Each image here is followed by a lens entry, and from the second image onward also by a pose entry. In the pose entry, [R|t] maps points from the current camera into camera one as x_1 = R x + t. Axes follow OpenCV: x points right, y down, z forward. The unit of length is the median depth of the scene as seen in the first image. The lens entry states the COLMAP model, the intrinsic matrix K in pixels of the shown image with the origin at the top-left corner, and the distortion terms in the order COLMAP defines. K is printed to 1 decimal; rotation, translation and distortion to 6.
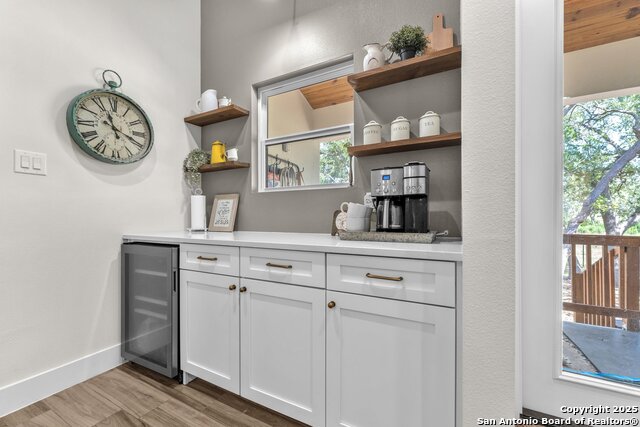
lens RADIAL K [[260.3, 0, 330.8], [0, 260.3, 218.9], [0, 0, 1]] dist [0.001260, 0.000531]
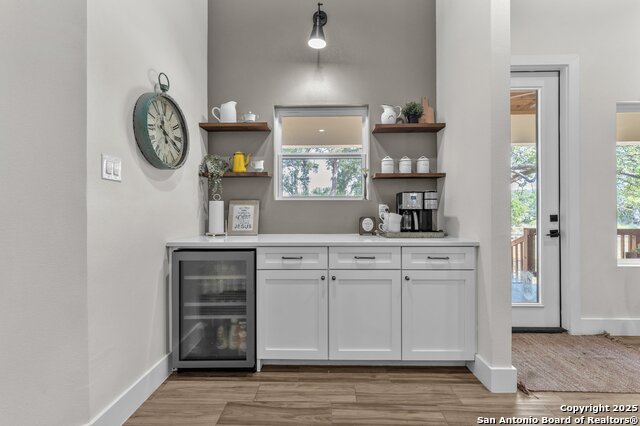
lens RADIAL K [[257.7, 0, 320.0], [0, 257.7, 213.0], [0, 0, 1]] dist [0.001243, -0.000057]
pose [[0.891269, 0.001643, 0.453473, -0.801003], [0.002251, 0.999965, -0.008047, -0.042879], [-0.453470, 0.008192, 0.891234, -0.122337]]
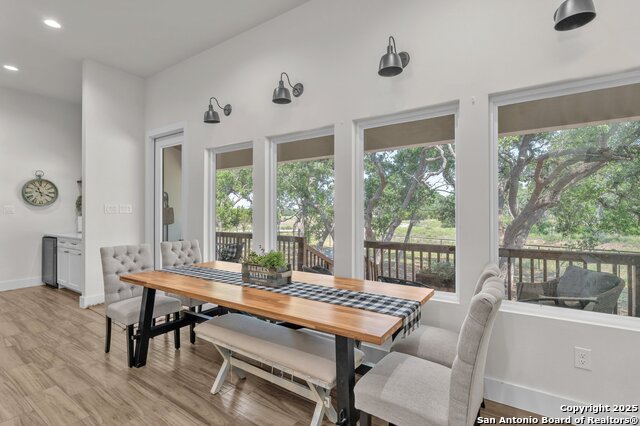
lens RADIAL K [[279.6, 0, 321.3], [0, 279.6, 199.7], [0, 0, 1]] dist [-0.001113, -0.000126]
pose [[0.998174, -0.007185, -0.059977, 2.307857], [0.005441, 0.999559, -0.029189, -0.190793], [0.060160, 0.028809, 0.997773, -1.743536]]
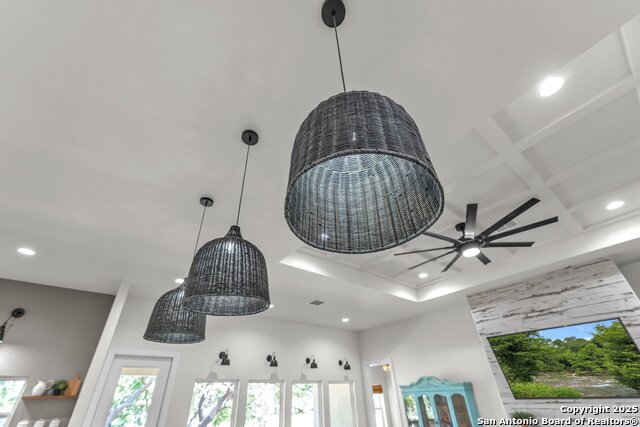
lens RADIAL K [[268.9, 0, 317.1], [0, 268.9, 231.1], [0, 0, 1]] dist [0.002388, 0.000640]
pose [[0.413266, 0.472717, 0.778299, -1.271855], [0.031694, 0.846716, -0.531101, -0.408458], [-0.910059, 0.244153, 0.334937, -2.263176]]
